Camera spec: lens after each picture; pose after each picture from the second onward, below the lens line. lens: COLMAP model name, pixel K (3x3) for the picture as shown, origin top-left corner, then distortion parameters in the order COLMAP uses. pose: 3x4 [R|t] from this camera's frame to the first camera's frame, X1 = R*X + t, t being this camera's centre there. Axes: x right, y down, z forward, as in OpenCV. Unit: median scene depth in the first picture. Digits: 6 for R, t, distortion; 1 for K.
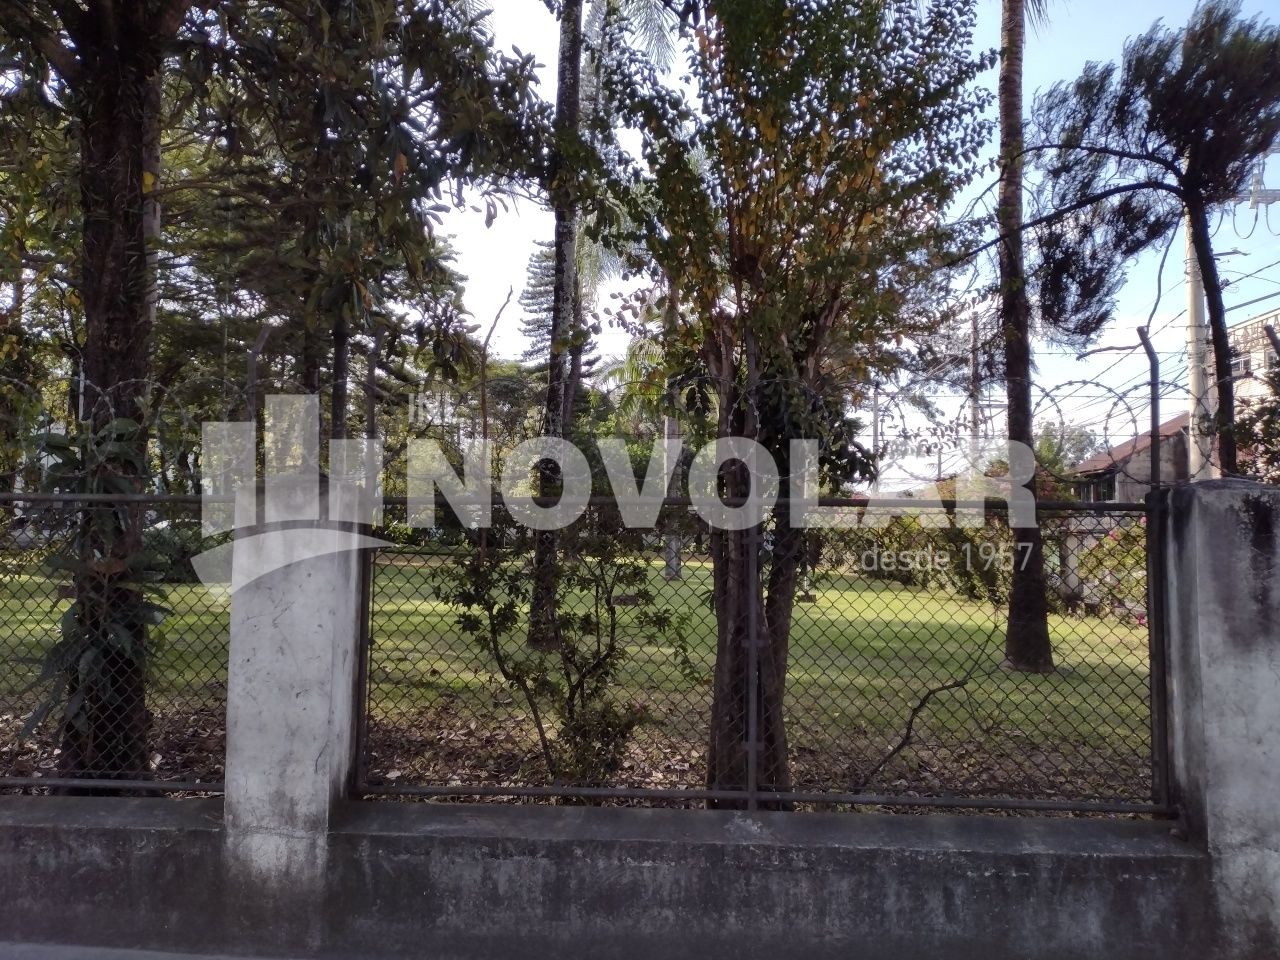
lens RADIAL K [[1001.1, 0, 660.0], [0, 1001.1, 479.0], [0, 0, 1]] dist [0.013004, 0.003876]
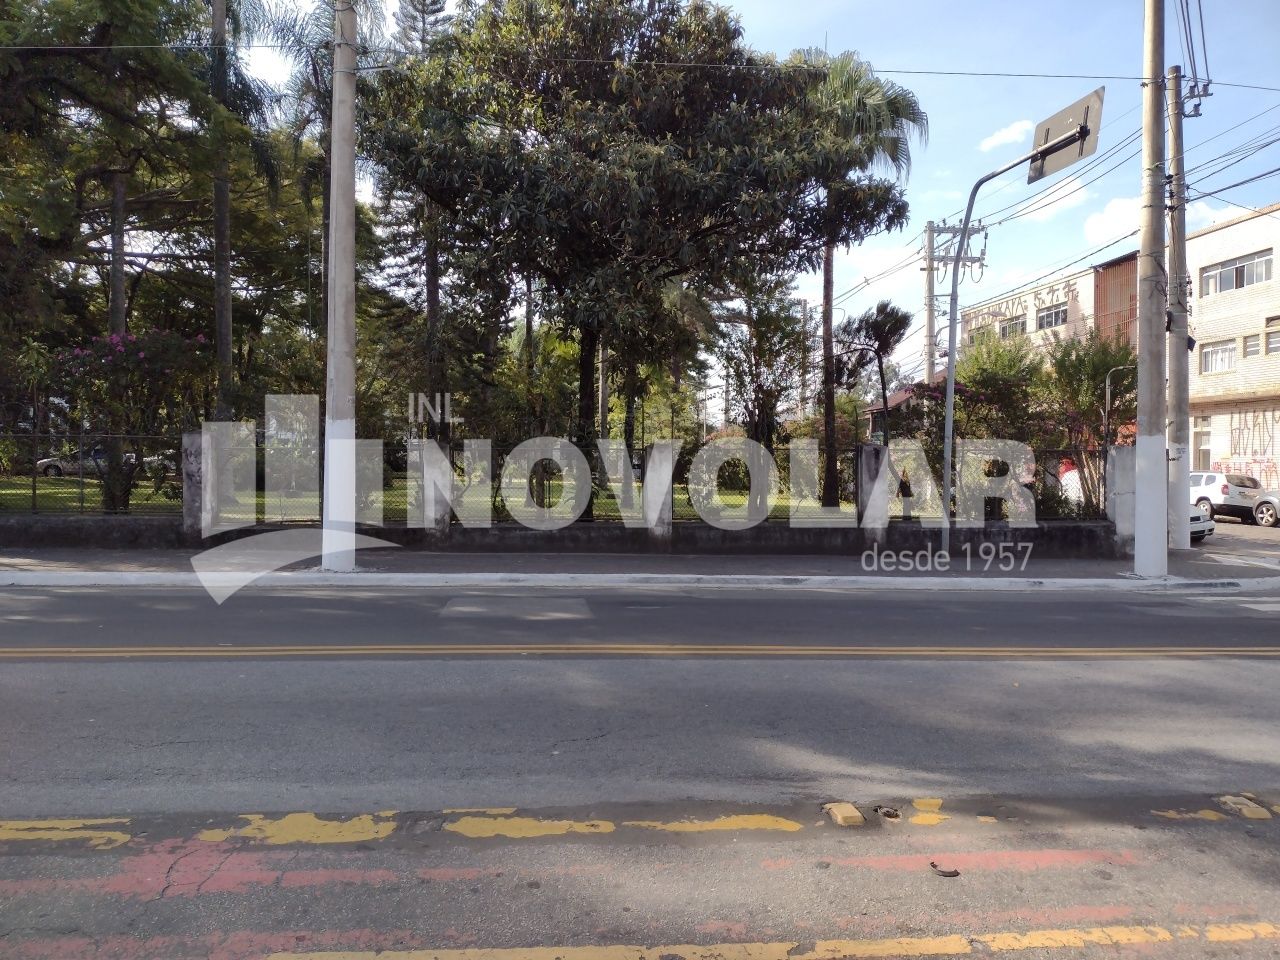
lens RADIAL K [[967.1, 0, 640.0], [0, 967.1, 480.0], [0, 0, 1]] dist [0.051936, -0.098013]
pose [[0.989345, -0.008874, 0.145318, -0.761673], [-0.002608, 0.996900, 0.078633, -0.125140], [-0.145566, -0.078174, 0.986255, -2.196074]]
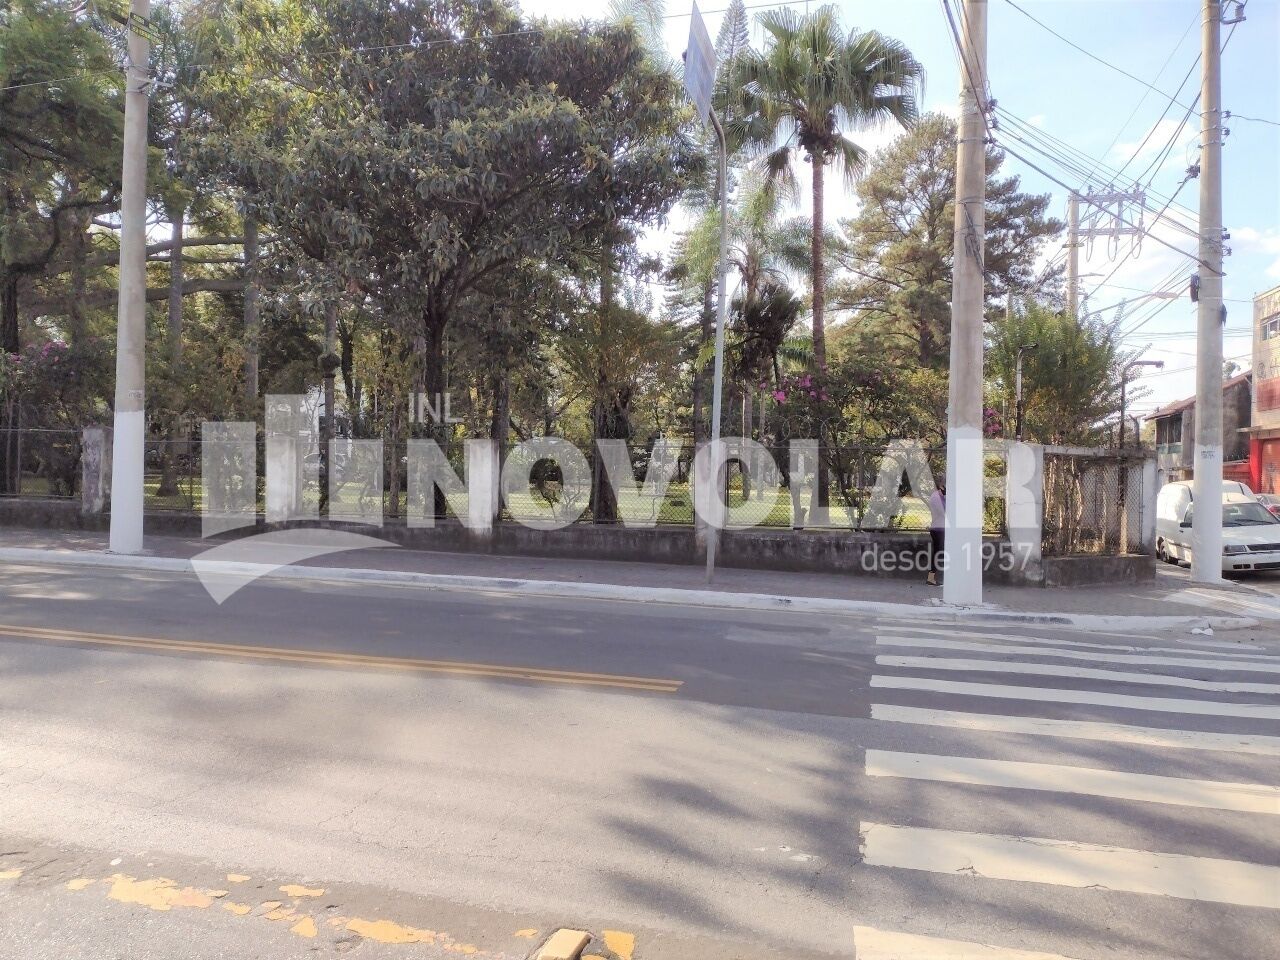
lens RADIAL K [[1001.1, 0, 660.0], [0, 1001.1, 479.0], [0, 0, 1]] dist [0.013004, 0.003876]
pose [[0.982330, 0.008878, -0.186945, 0.788003], [0.002523, 0.998155, 0.060660, -0.060082], [0.187139, -0.060060, 0.980496, -2.048404]]
